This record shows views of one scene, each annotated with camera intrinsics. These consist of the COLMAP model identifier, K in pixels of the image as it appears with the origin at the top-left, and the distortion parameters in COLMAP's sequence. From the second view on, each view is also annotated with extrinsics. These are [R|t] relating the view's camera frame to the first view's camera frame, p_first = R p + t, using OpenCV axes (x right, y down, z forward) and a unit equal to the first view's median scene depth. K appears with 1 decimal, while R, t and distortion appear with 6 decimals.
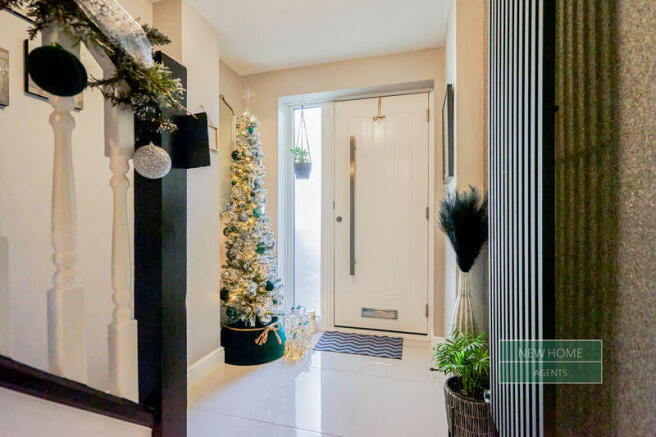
lens RADIAL K [[309.6, 0, 331.8], [0, 309.6, 221.1], [0, 0, 1]] dist [0.000093, -0.001082]
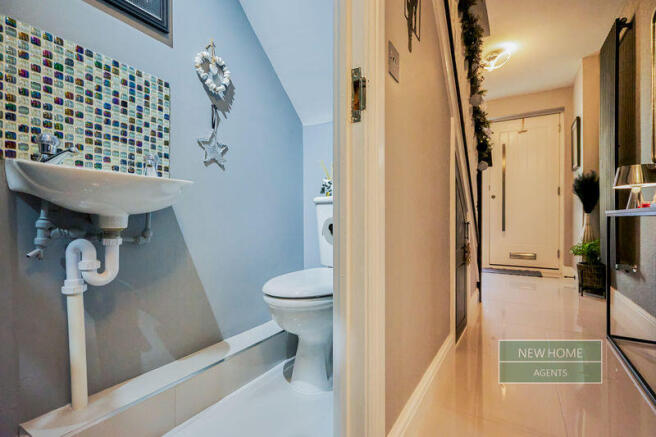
lens RADIAL K [[309.6, 0, 329.5], [0, 309.6, 221.2], [0, 0, 1]] dist [0.000093, -0.001082]
pose [[0.959074, -0.000381, -0.283156, -0.369337], [0.001113, 0.999996, 0.002426, 0.126363], [0.283154, -0.002642, 0.959071, -0.849561]]
